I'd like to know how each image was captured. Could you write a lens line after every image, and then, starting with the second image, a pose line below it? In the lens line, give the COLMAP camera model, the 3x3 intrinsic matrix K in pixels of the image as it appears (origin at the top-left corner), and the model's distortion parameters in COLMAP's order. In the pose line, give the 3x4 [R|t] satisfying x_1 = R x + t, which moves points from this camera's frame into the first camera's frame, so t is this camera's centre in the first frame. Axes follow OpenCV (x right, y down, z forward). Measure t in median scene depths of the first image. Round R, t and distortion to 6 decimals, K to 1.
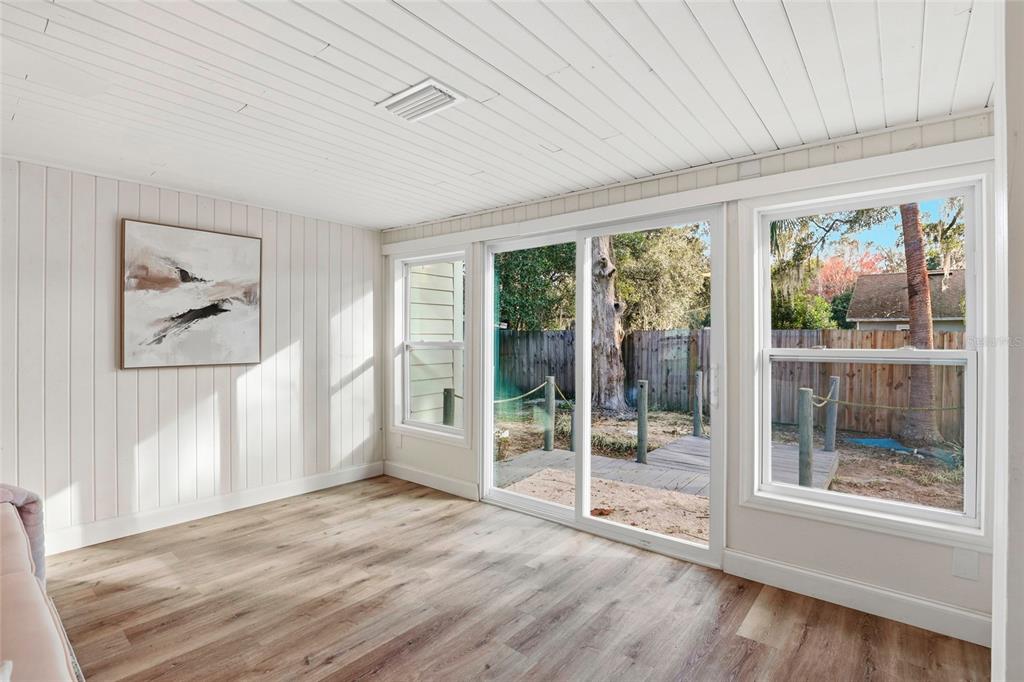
lens RADIAL K [[481.2, 0, 511.0], [0, 481.2, 337.1], [0, 0, 1]] dist [-0.026259, 0.000577]
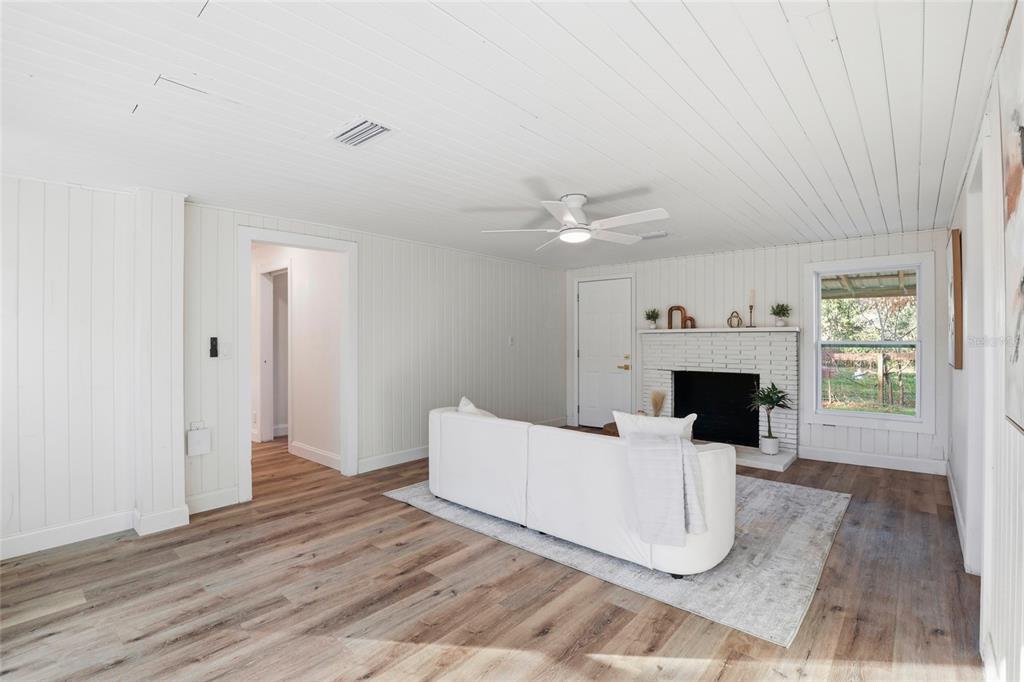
lens RADIAL K [[471.2, 0, 514.1], [0, 471.2, 336.6], [0, 0, 1]] dist [-0.032008, 0.001594]
pose [[-0.999577, -0.000041, 0.029086, -0.373731], [-0.000004, 0.999999, 0.001294, -0.004791], [-0.029086, 0.001294, -0.999576, 1.336015]]
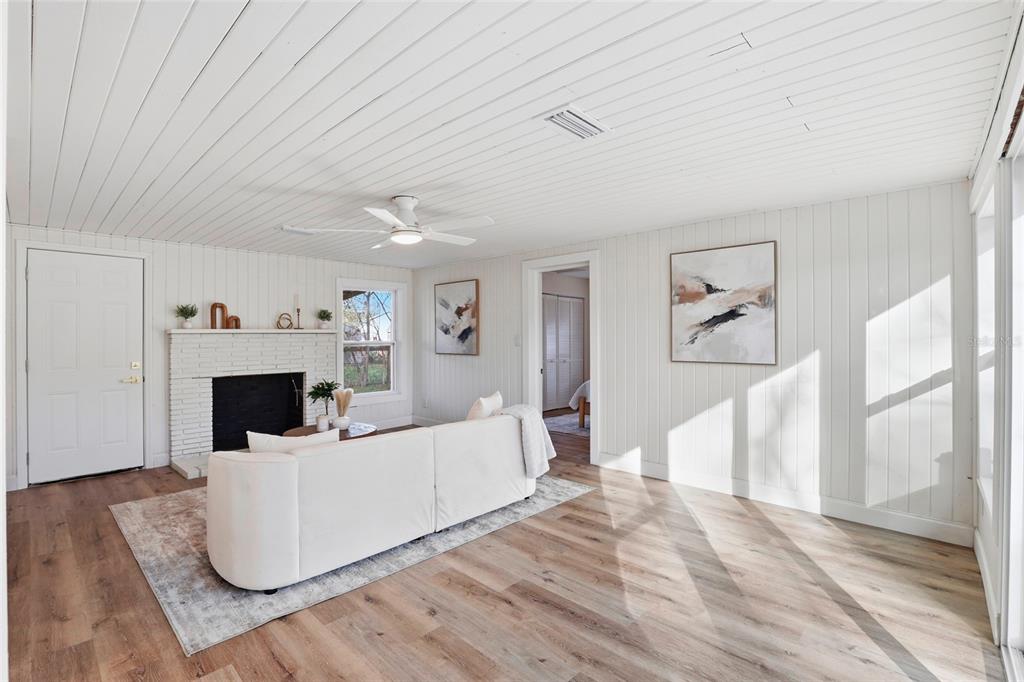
lens RADIAL K [[471.2, 0, 514.1], [0, 471.2, 336.6], [0, 0, 1]] dist [-0.032008, 0.001594]
pose [[-0.064718, -0.001785, -0.997902, 0.563059], [0.000505, 0.999998, -0.001821, -0.003504], [0.997903, -0.000622, -0.064717, 0.588874]]
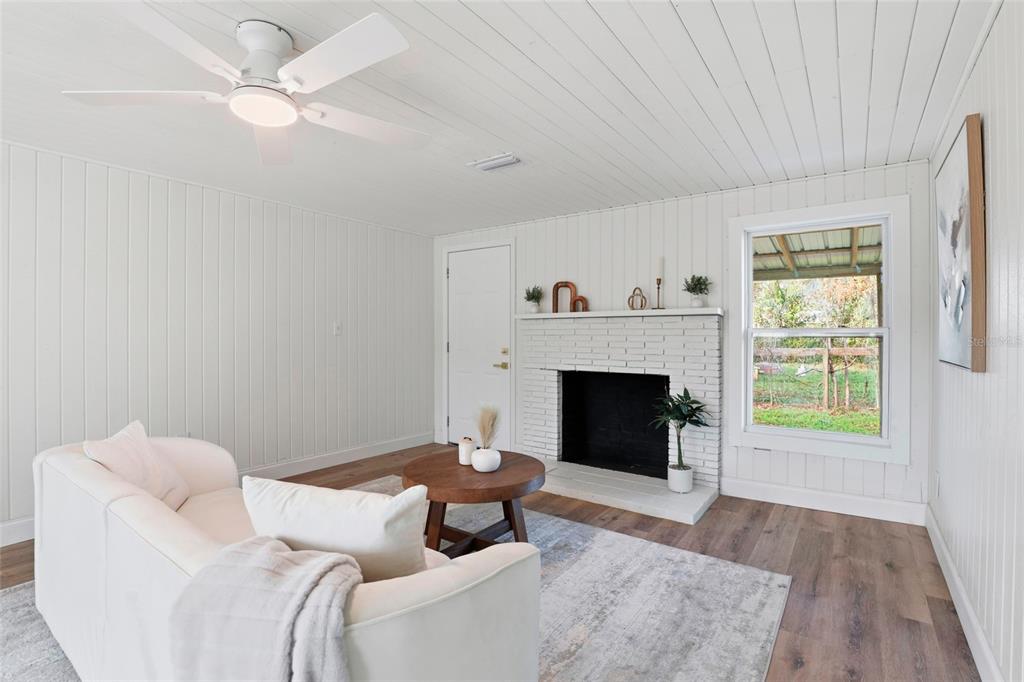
lens RADIAL K [[474.0, 0, 519.9], [0, 474.0, 334.0], [0, 0, 1]] dist [-0.025395, 0.000583]
pose [[-0.997552, -0.002741, -0.069874, -0.737419], [-0.003027, 0.999987, 0.003981, 0.022207], [0.069862, 0.004183, -0.997548, 0.813227]]
